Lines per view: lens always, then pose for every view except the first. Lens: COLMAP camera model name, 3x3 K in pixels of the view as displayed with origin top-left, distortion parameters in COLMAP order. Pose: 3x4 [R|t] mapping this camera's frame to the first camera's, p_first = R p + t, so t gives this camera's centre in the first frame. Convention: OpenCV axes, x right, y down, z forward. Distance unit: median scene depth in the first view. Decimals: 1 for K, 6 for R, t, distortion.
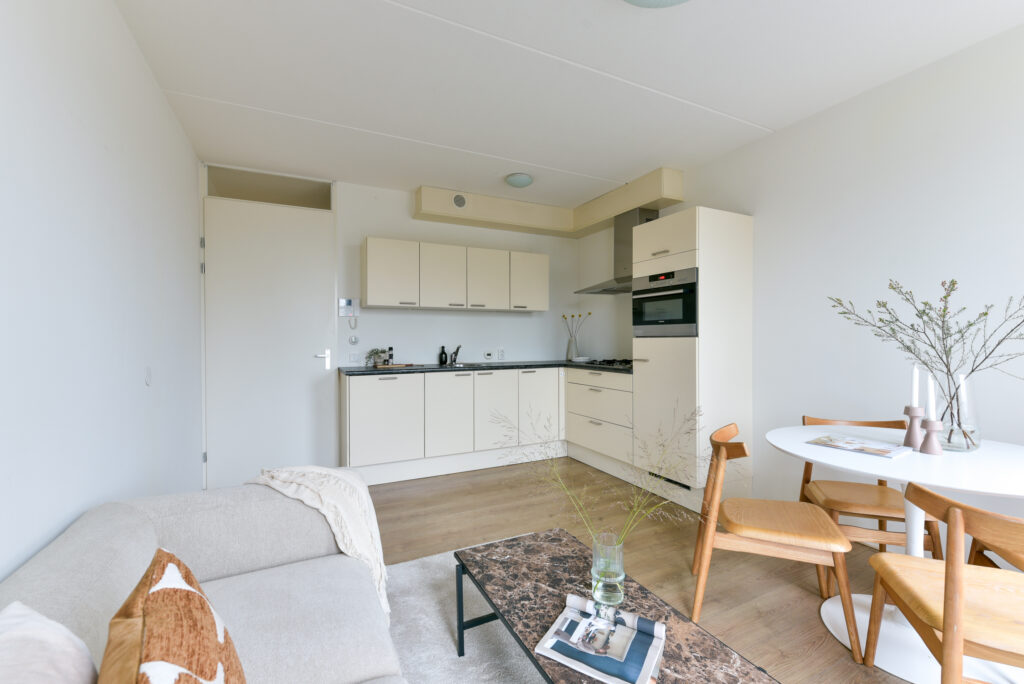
lens RADIAL K [[425.1, 0, 504.3], [0, 425.1, 342.2], [0, 0, 1]] dist [-0.001883, -0.000327]
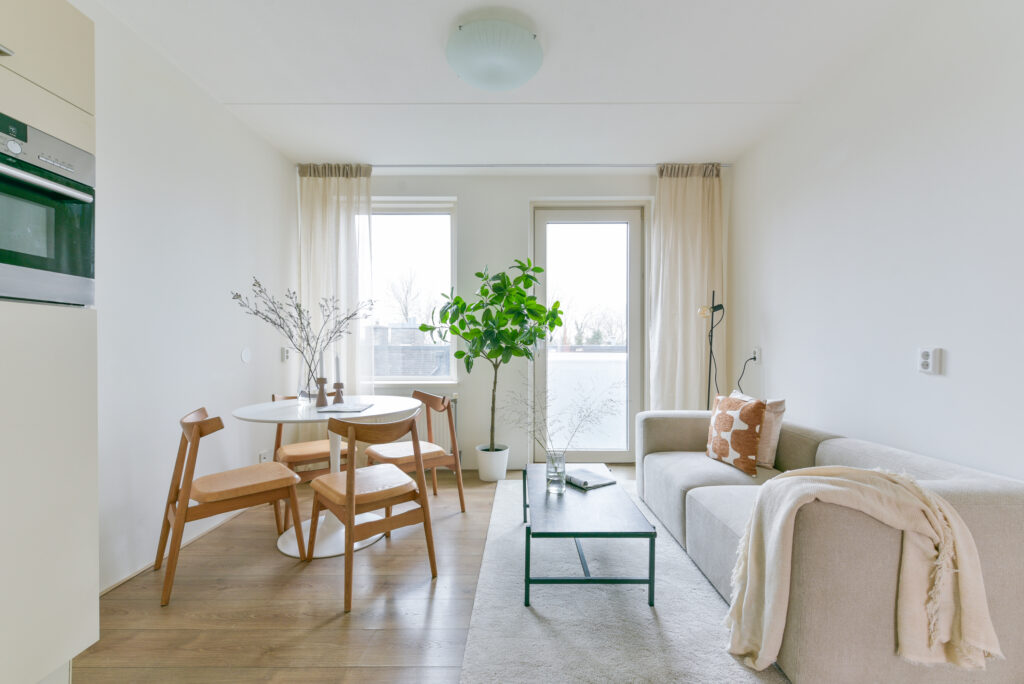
lens RADIAL K [[420.9, 0, 514.9], [0, 420.9, 349.7], [0, 0, 1]] dist [0.003158, -0.000038]
pose [[-0.897580, 0.004775, 0.440826, -0.130829], [0.007785, 0.999957, 0.005020, 0.028050], [-0.440783, 0.007937, -0.897579, 1.039352]]
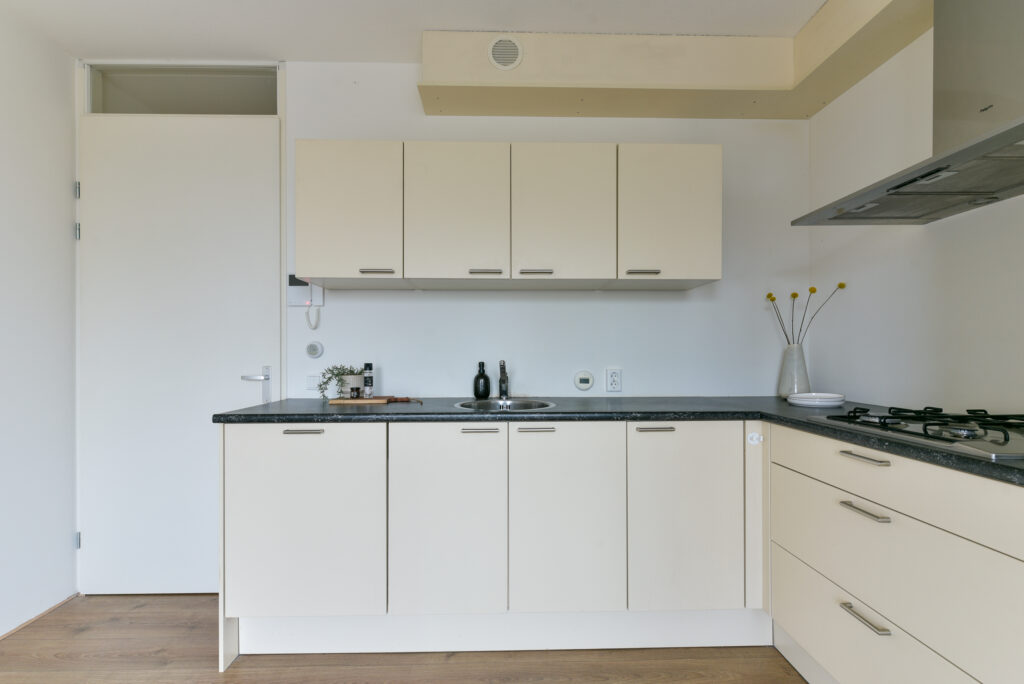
lens RADIAL K [[460.4, 0, 506.9], [0, 460.4, 352.6], [0, 0, 1]] dist [0.001978, -0.000235]
pose [[0.908821, 0.001712, -0.417182, 0.135581], [-0.004671, 0.999971, -0.006071, 0.001507], [0.417160, 0.007467, 0.908803, 0.674934]]
